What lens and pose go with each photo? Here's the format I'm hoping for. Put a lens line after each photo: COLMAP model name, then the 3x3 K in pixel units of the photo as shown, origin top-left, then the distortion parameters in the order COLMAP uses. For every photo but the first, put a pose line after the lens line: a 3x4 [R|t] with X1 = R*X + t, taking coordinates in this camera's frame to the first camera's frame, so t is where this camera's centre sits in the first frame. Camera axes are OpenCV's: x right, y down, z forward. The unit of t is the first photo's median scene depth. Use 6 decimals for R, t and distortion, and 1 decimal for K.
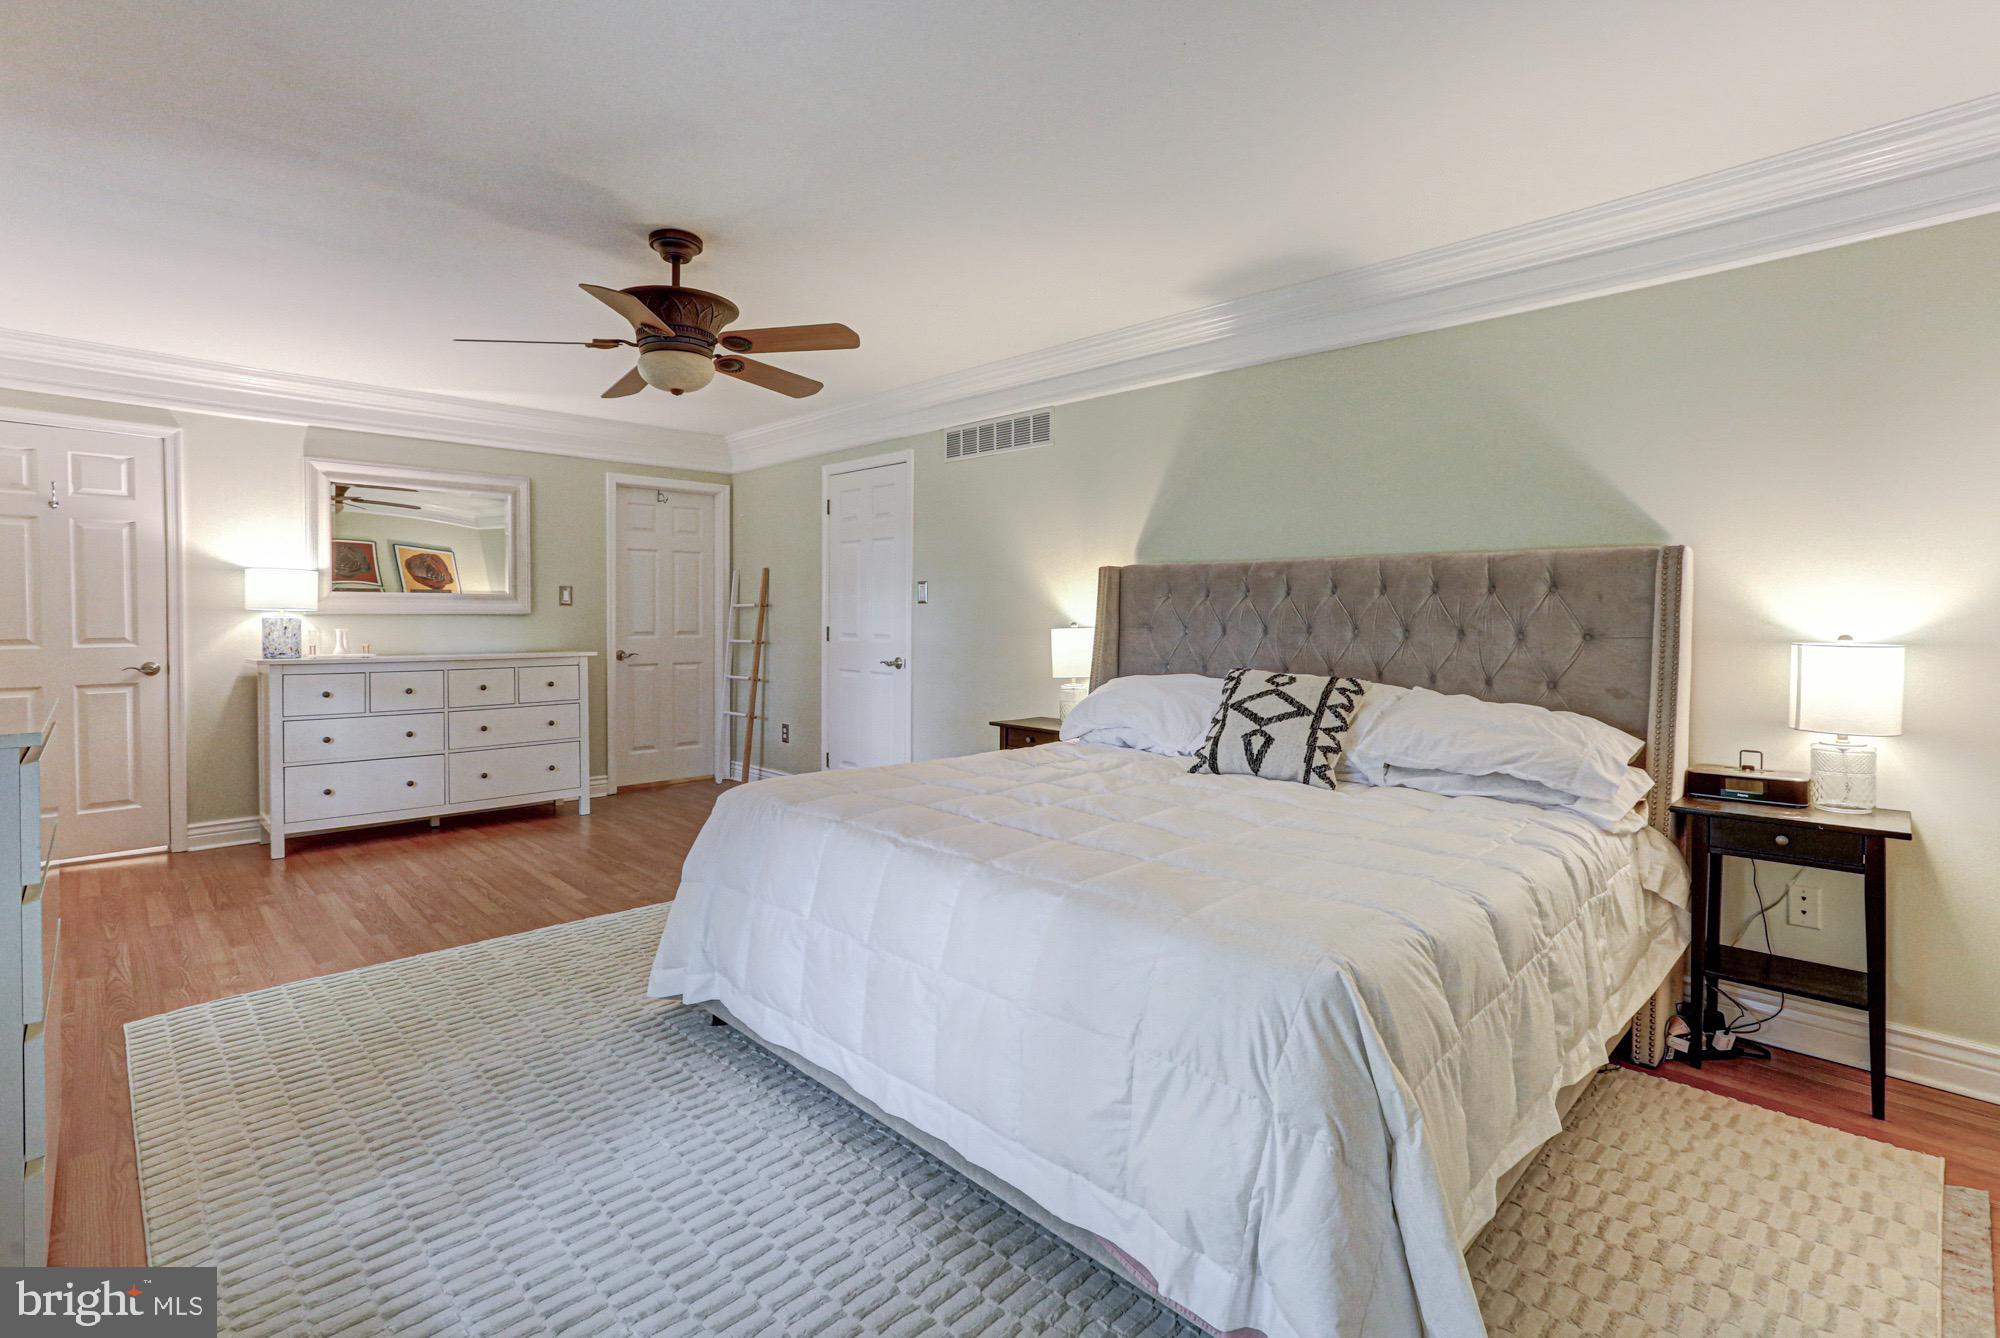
lens RADIAL K [[950.5, 0, 990.9], [0, 950.5, 622.9], [0, 0, 1]] dist [0.000075, 0.000054]
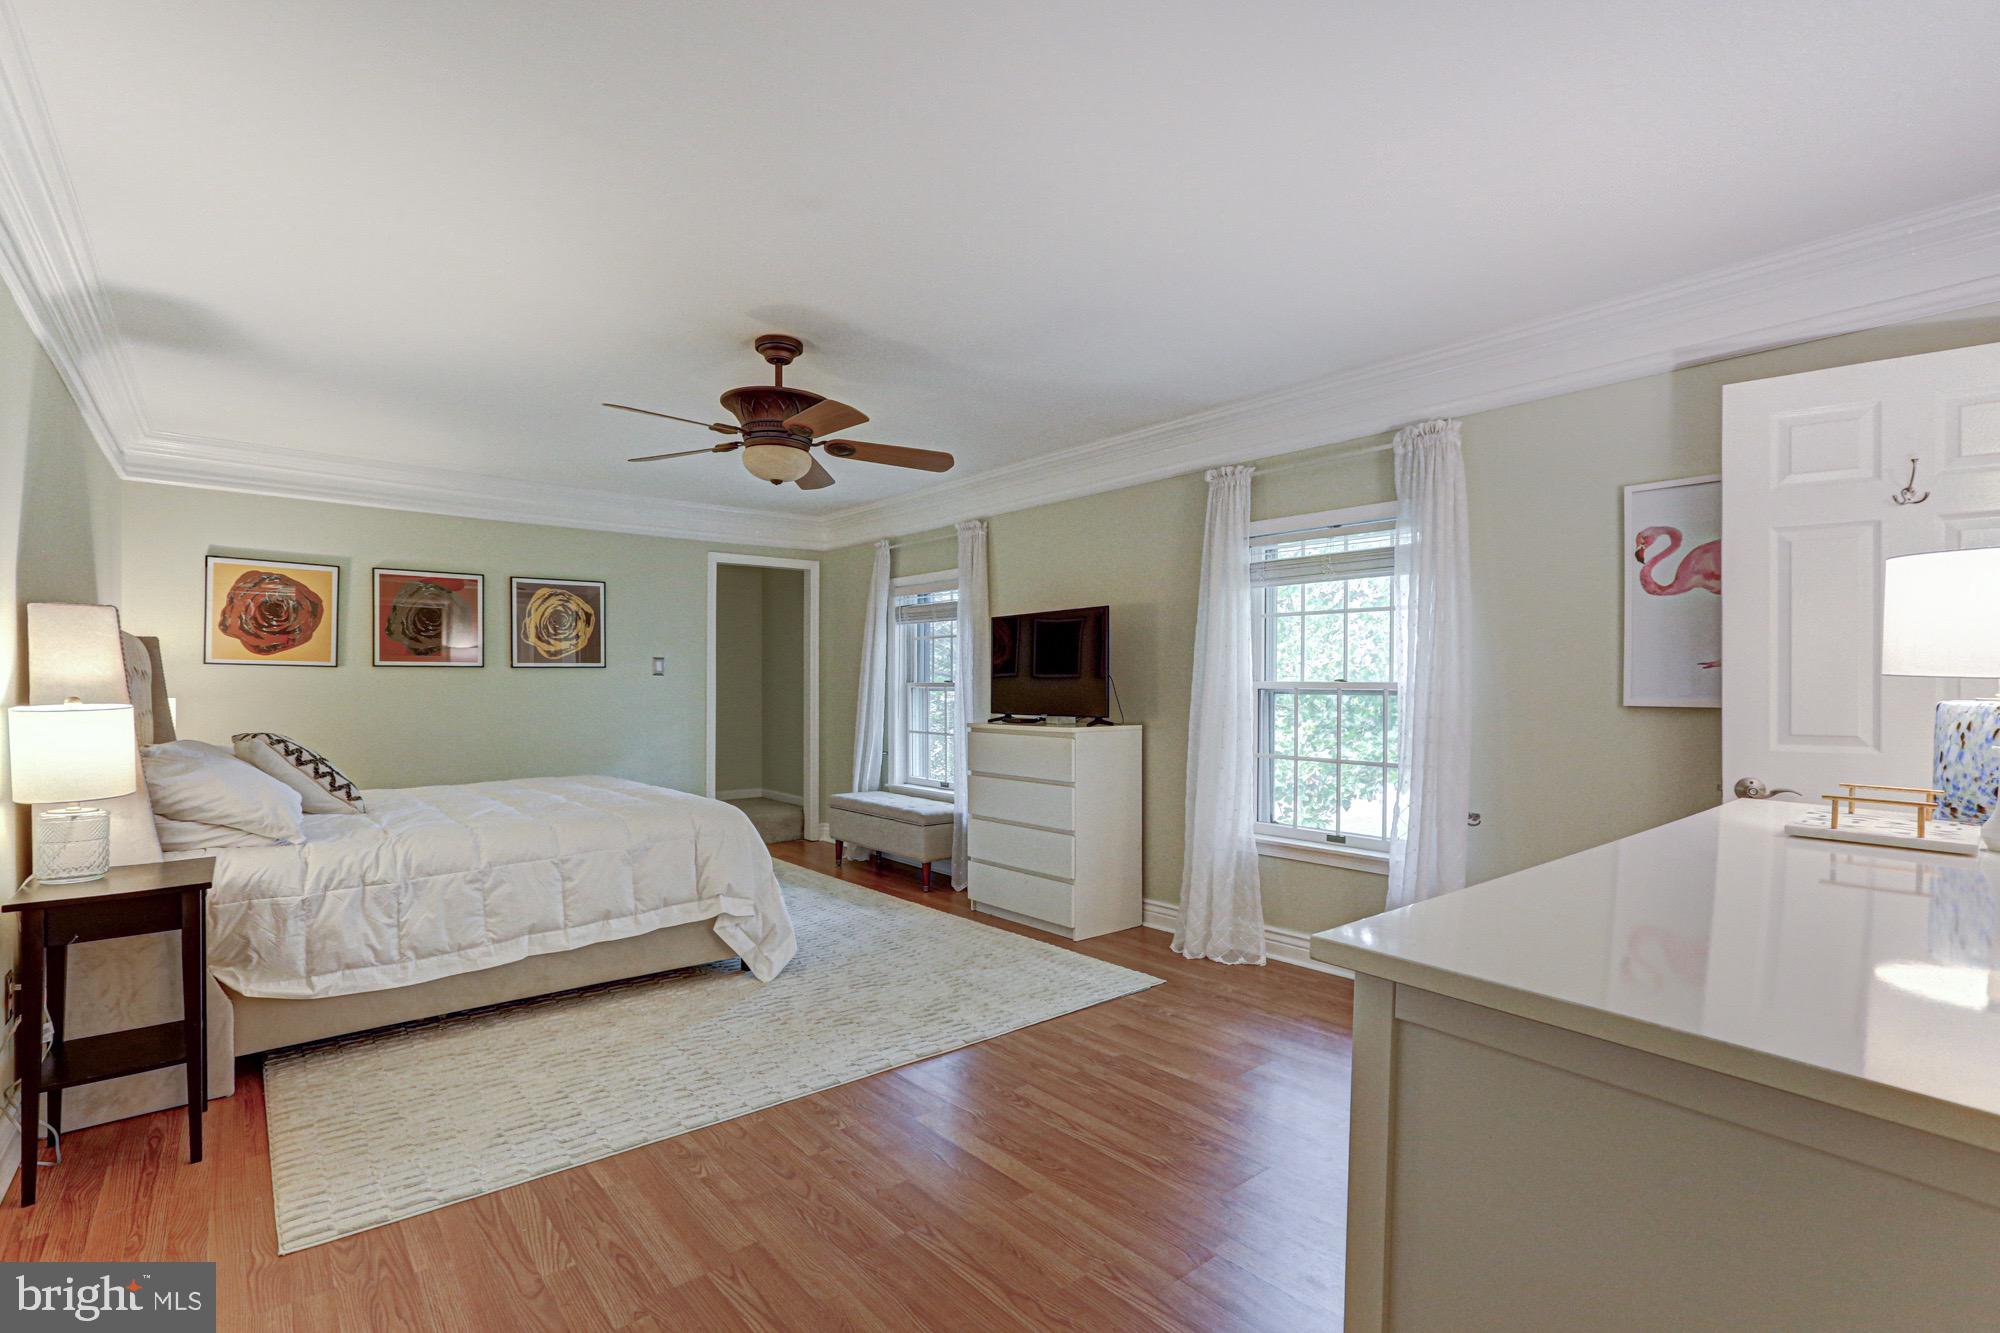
lens RADIAL K [[955.4, 0, 1005.7], [0, 955.4, 679.5], [0, 0, 1]] dist [0.000714, 0.000061]
pose [[-0.998055, 0.002442, 0.062294, -0.428343], [0.003083, 0.999943, 0.010185, -0.020964], [-0.062266, 0.010357, -0.998006, 1.352719]]
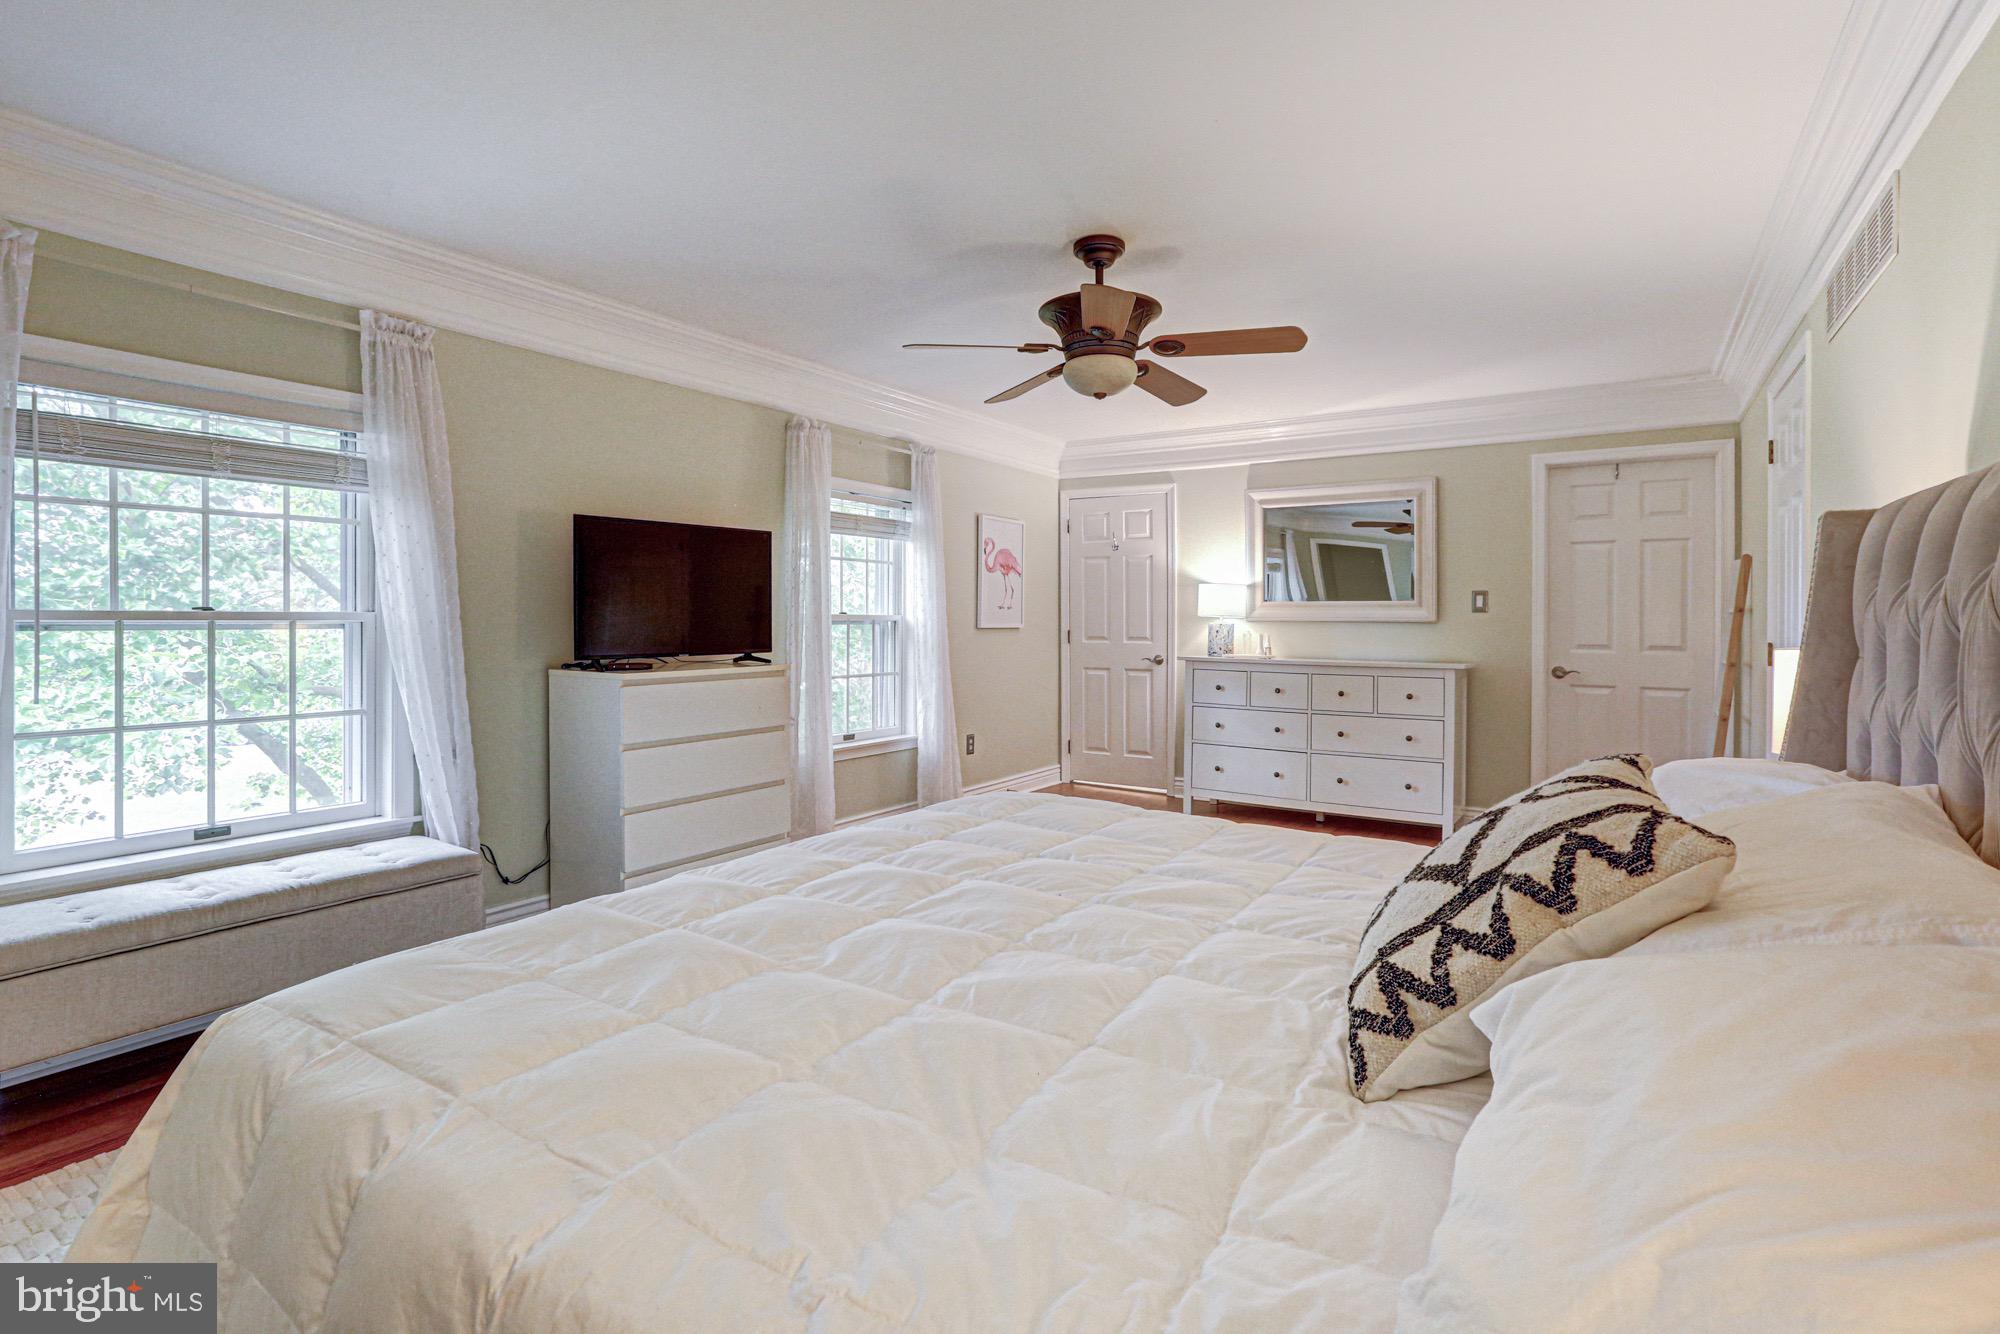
lens RADIAL K [[950.5, 0, 990.9], [0, 950.5, 620.9], [0, 0, 1]] dist [0.000075, 0.000054]
pose [[0.215026, 0.002563, -0.976605, 0.398330], [-0.013884, 0.999904, -0.000432, -0.004400], [0.976510, 0.013652, 0.215041, 0.438159]]
